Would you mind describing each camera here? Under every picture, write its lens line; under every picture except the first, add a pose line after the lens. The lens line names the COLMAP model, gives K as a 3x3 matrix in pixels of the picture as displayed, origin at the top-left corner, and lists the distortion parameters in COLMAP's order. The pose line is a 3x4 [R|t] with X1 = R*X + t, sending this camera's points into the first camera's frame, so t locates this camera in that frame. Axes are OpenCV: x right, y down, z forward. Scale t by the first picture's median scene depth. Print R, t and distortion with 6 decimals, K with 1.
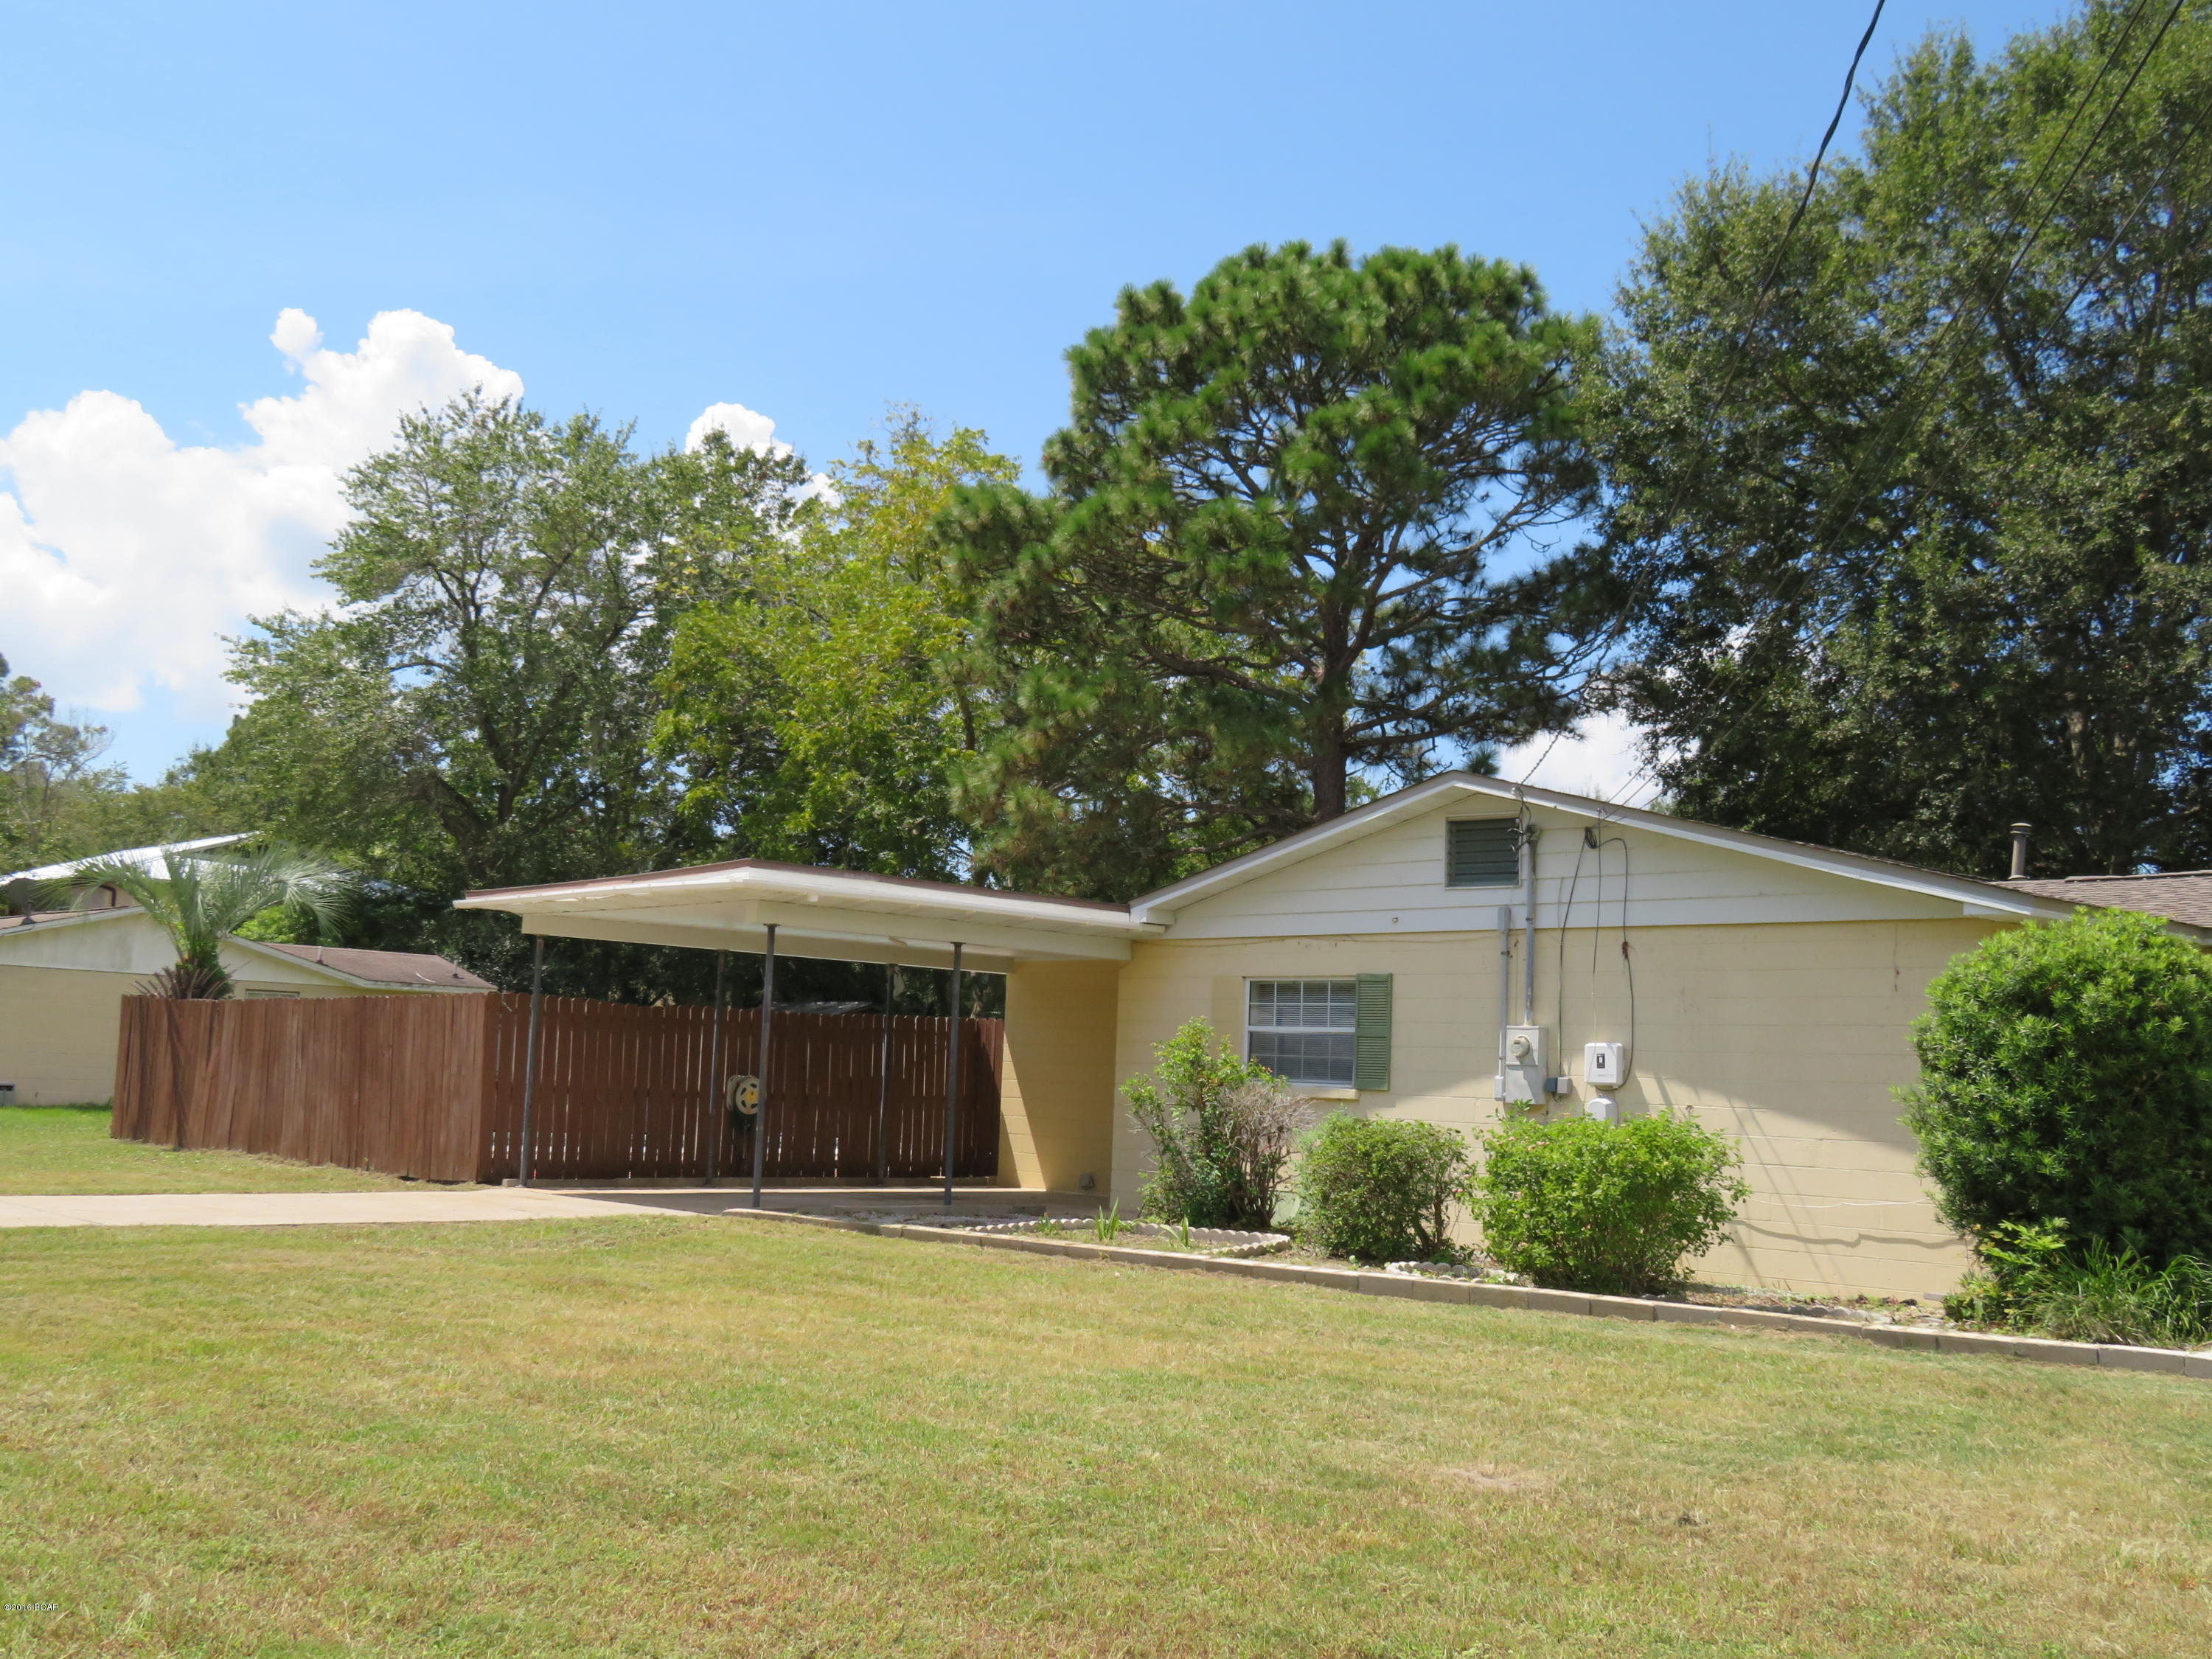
lens RADIAL K [[2175.2, 0, 1096.8], [0, 2175.2, 832.8], [0, 0, 1]] dist [-0.007368, -0.005446]
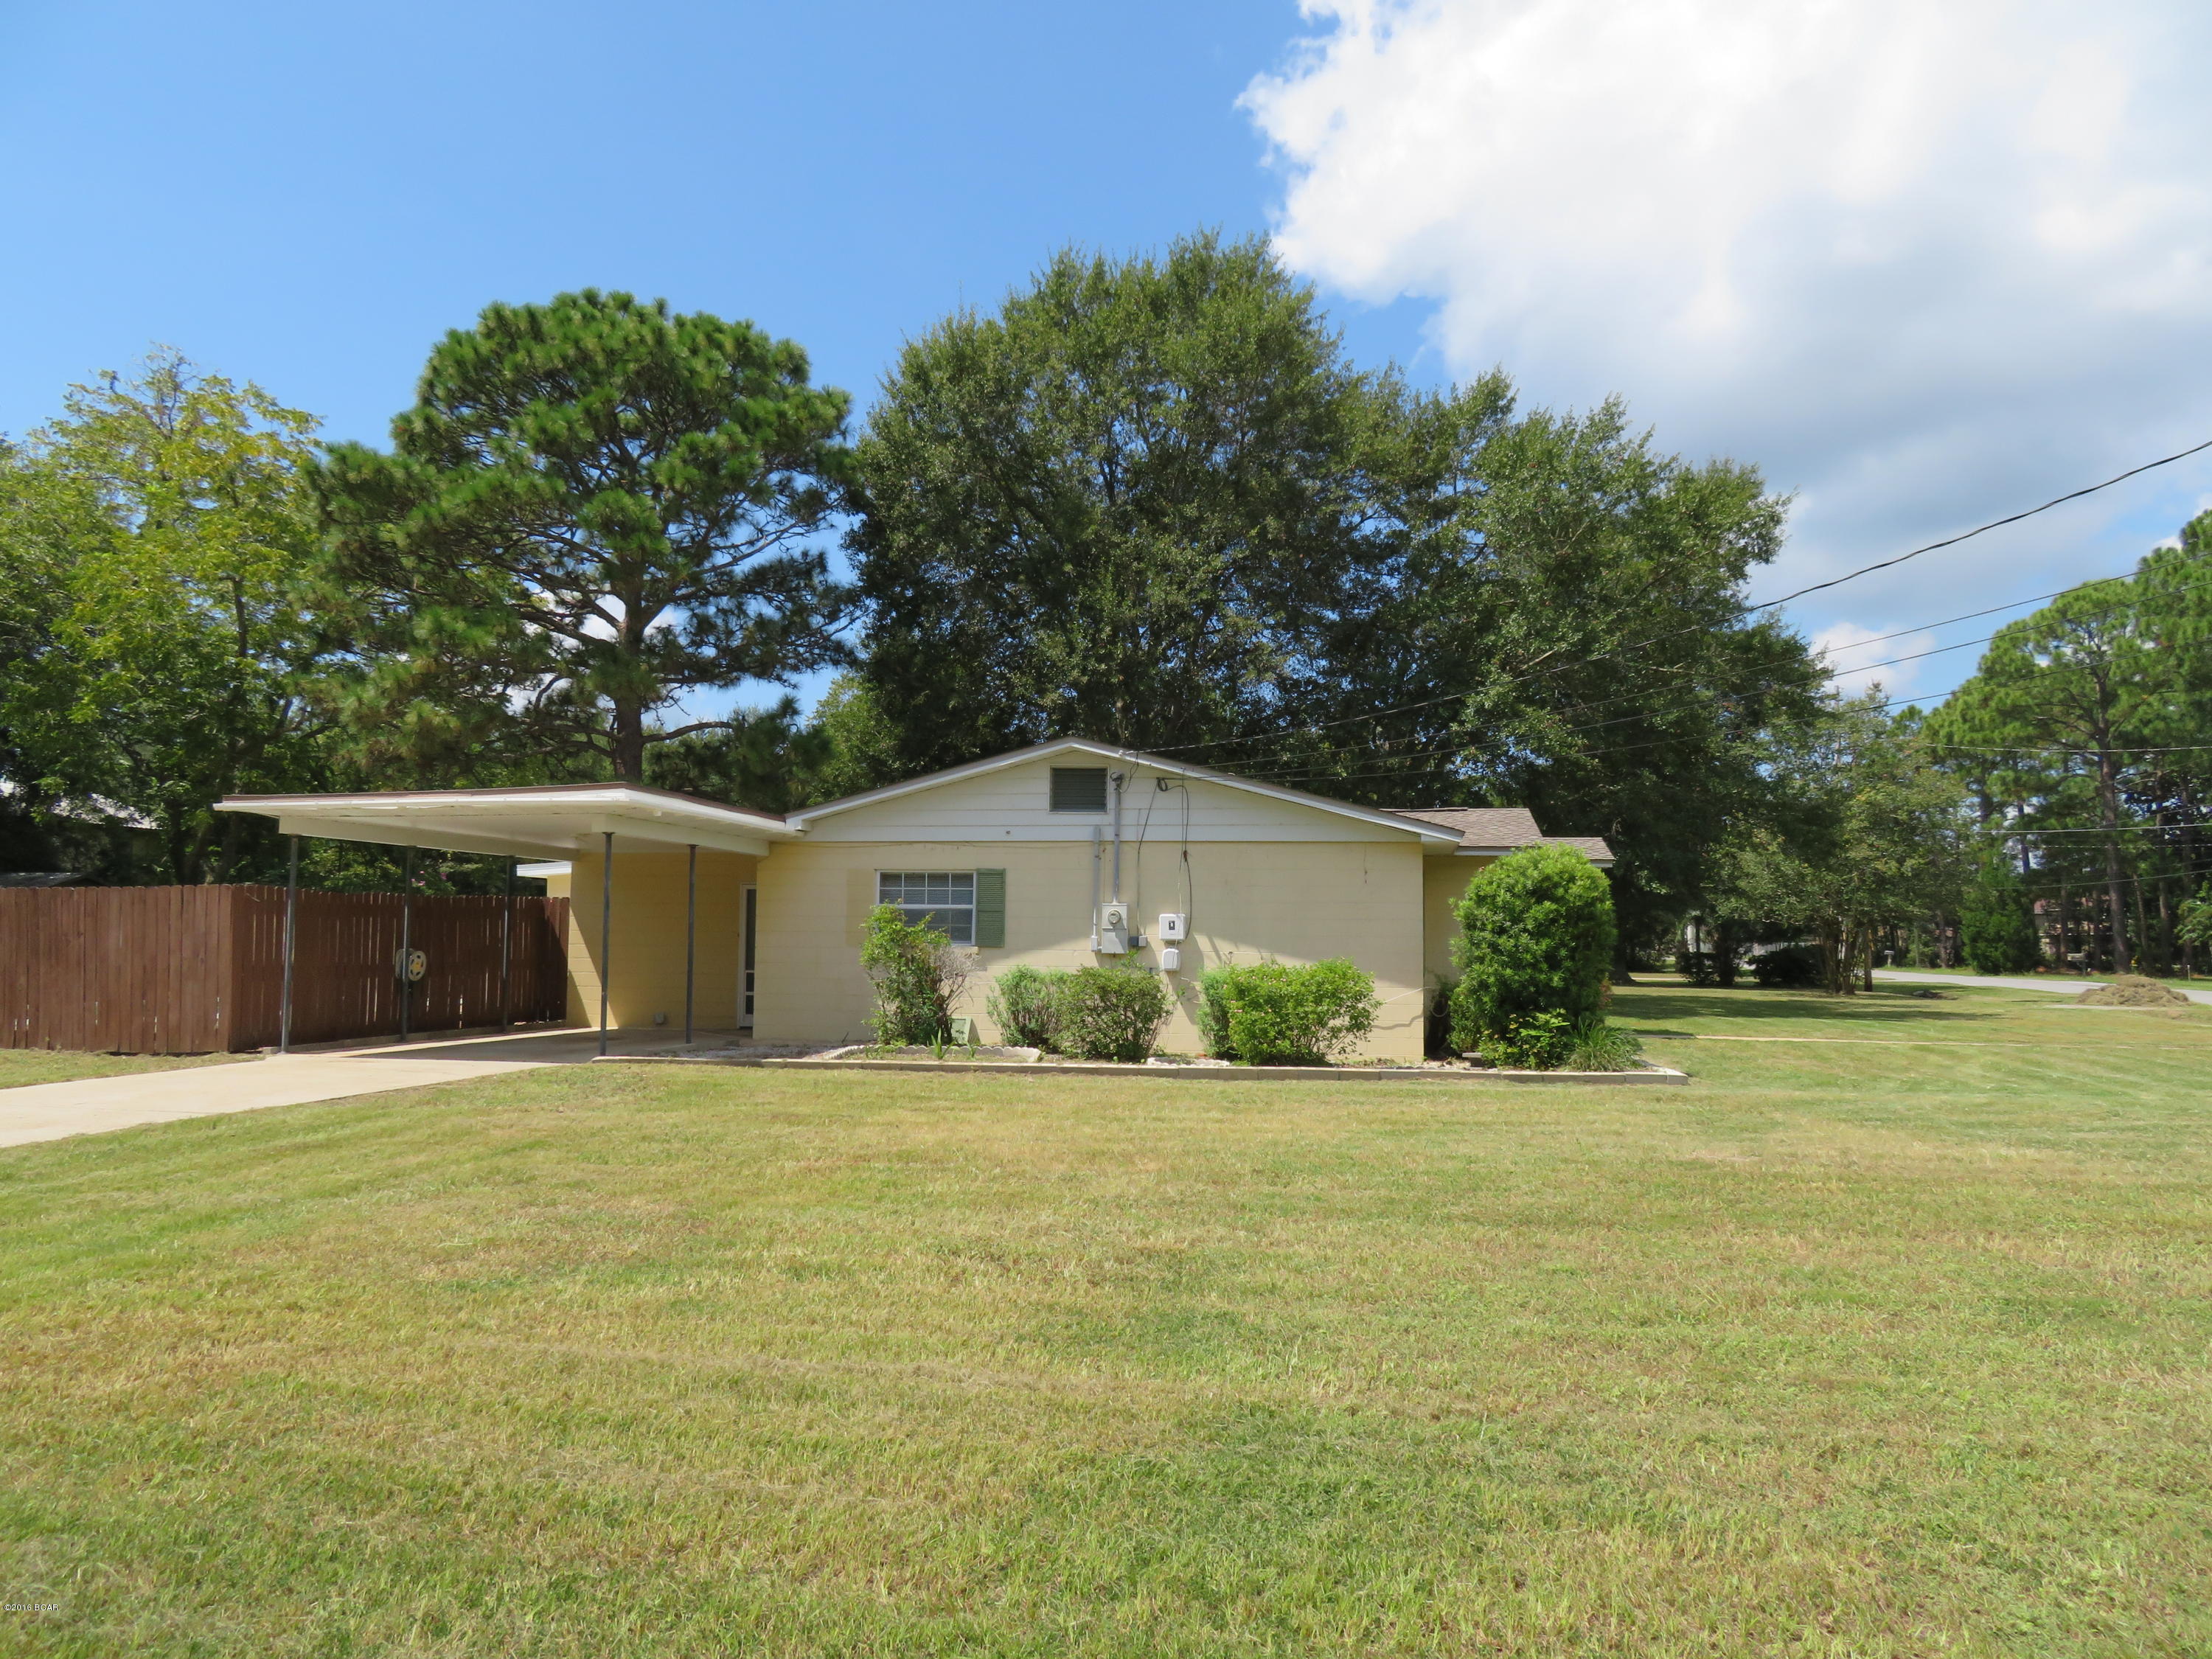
lens RADIAL K [[1594.3, 0, 1106.0], [0, 1594.3, 829.5], [0, 0, 1]] dist [-0.006965, 0.000284]
pose [[0.814348, 0.010206, 0.580287, -0.242097], [-0.044767, 0.997971, 0.045271, -0.007968], [-0.578648, -0.062844, 0.813153, 0.040787]]
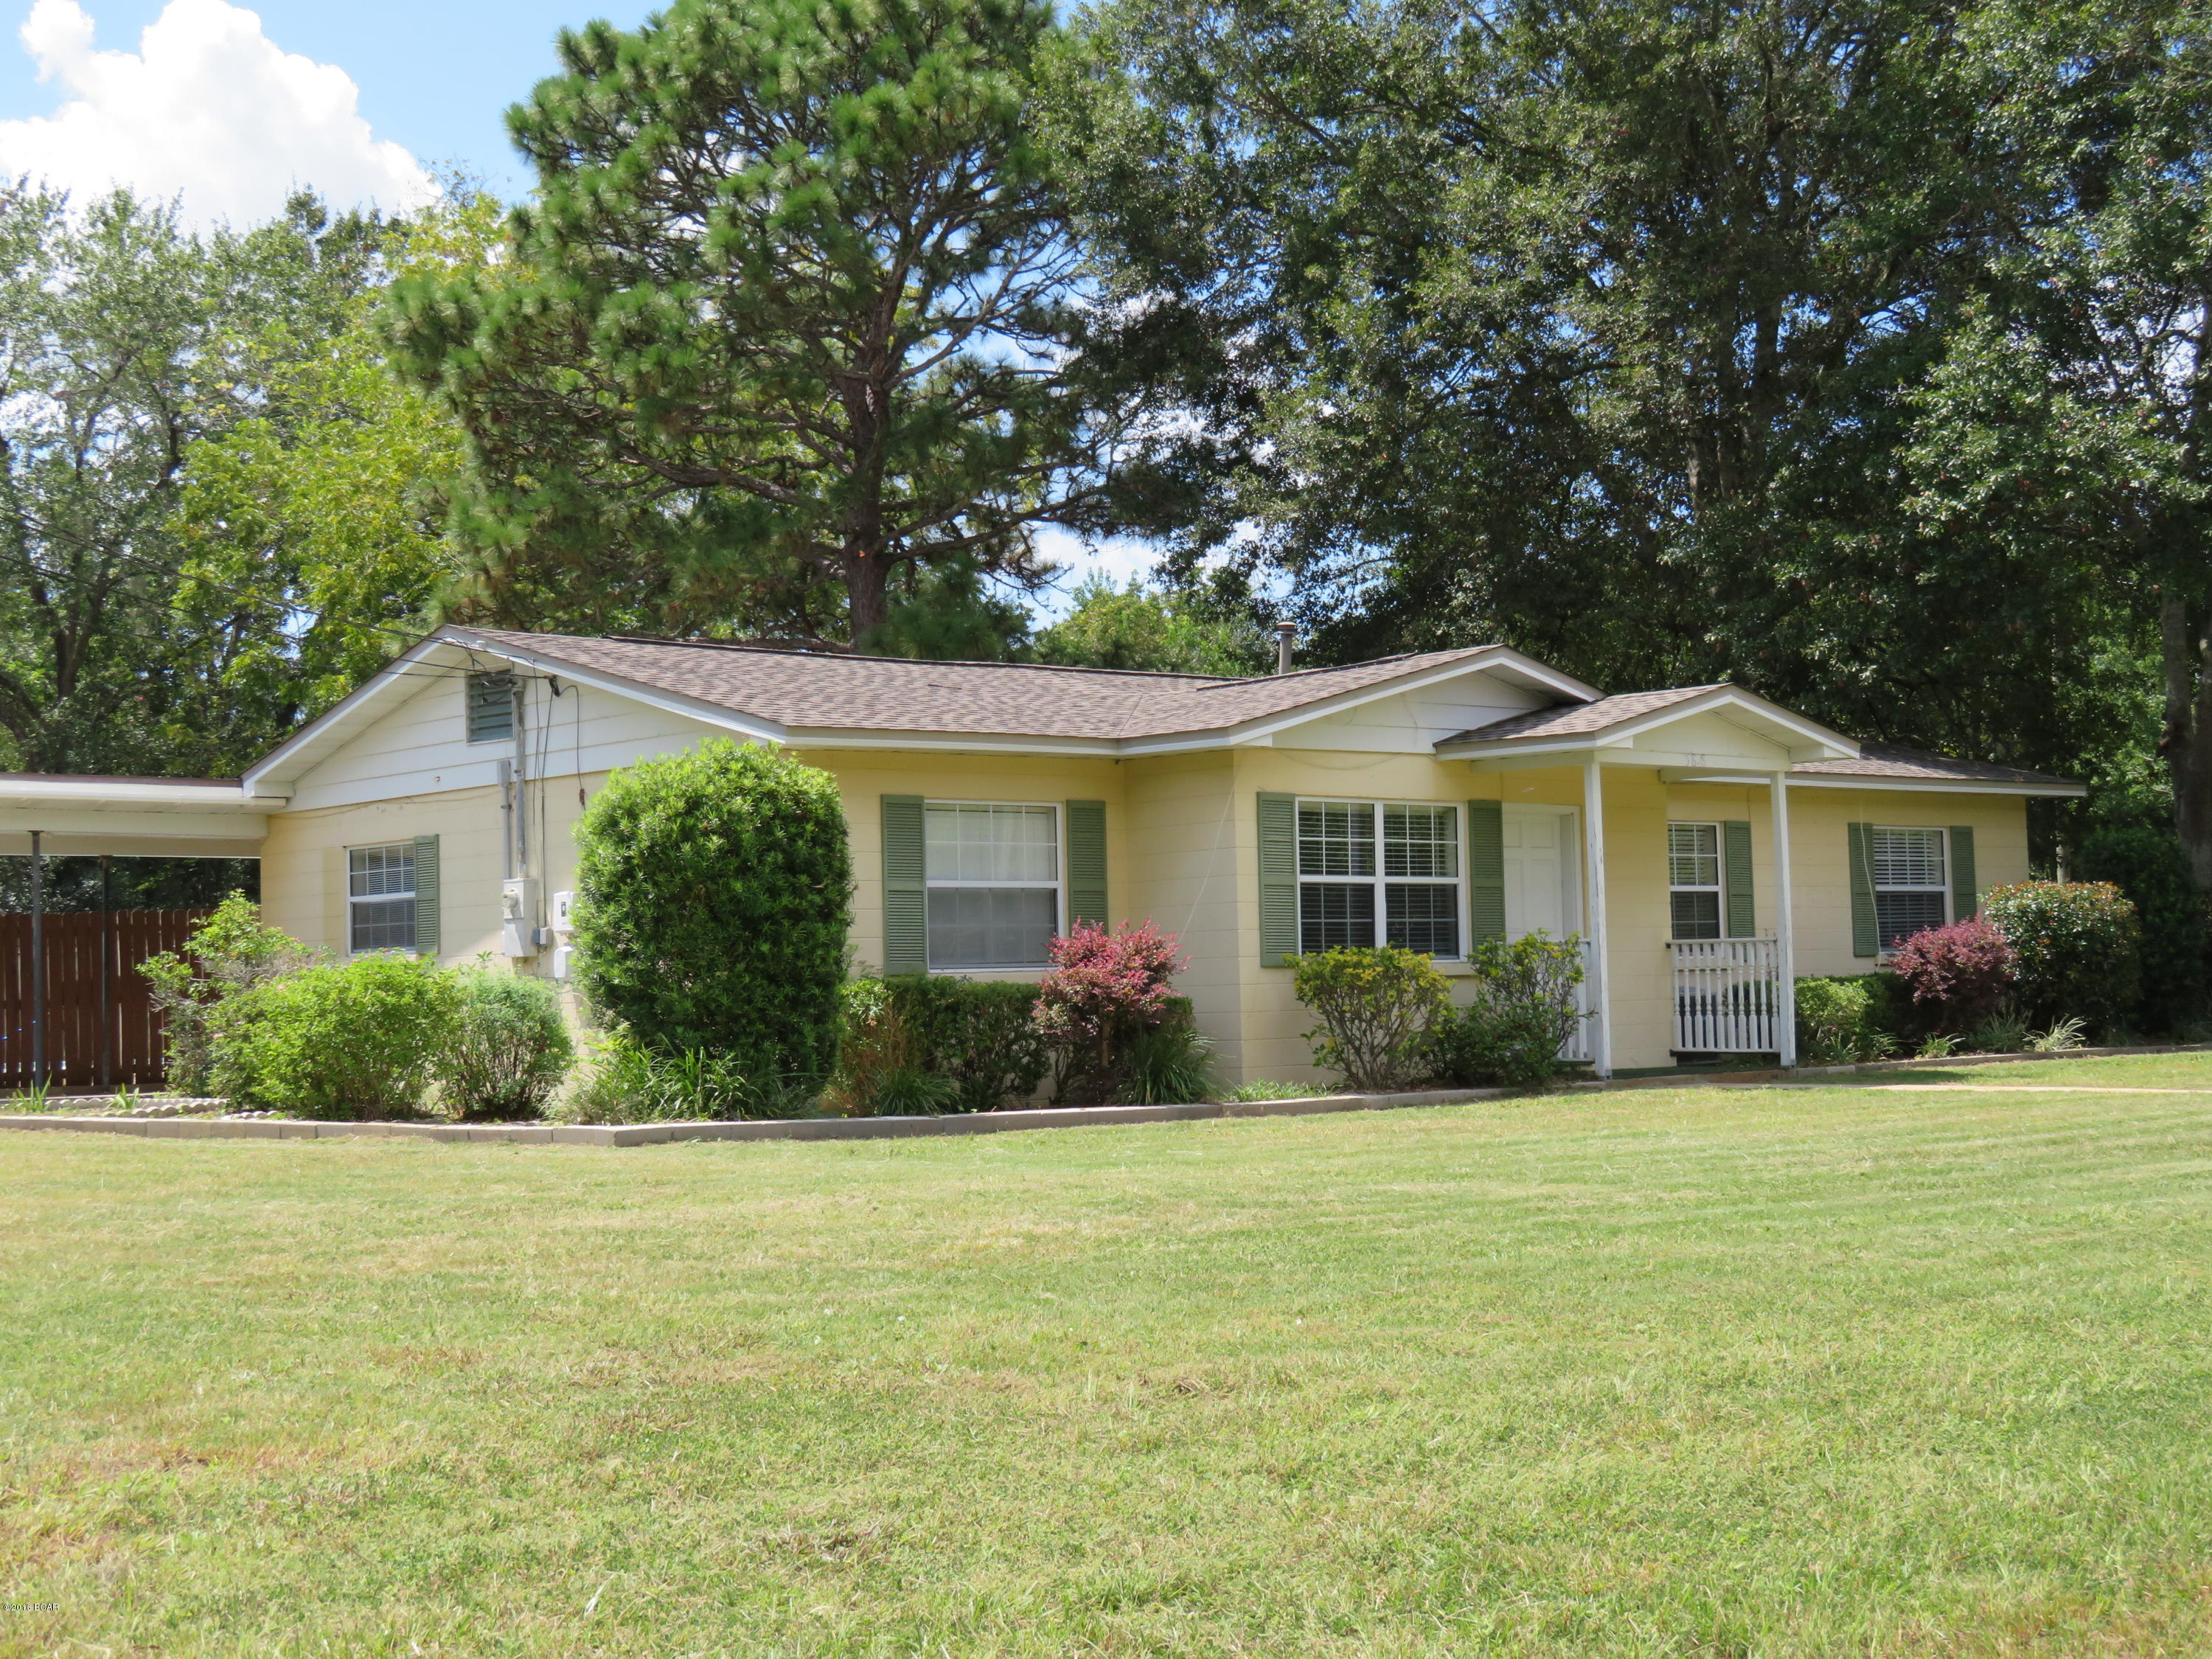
lens RADIAL K [[3023.4, 0, 1106.0], [0, 3023.4, 829.5], [0, 0, 1]] dist [0.018466, -0.054651]
pose [[0.996767, -0.066277, -0.045412, 0.272324], [0.068917, 0.995860, 0.059281, 0.001467], [0.041295, -0.062219, 0.997208, -0.187832]]
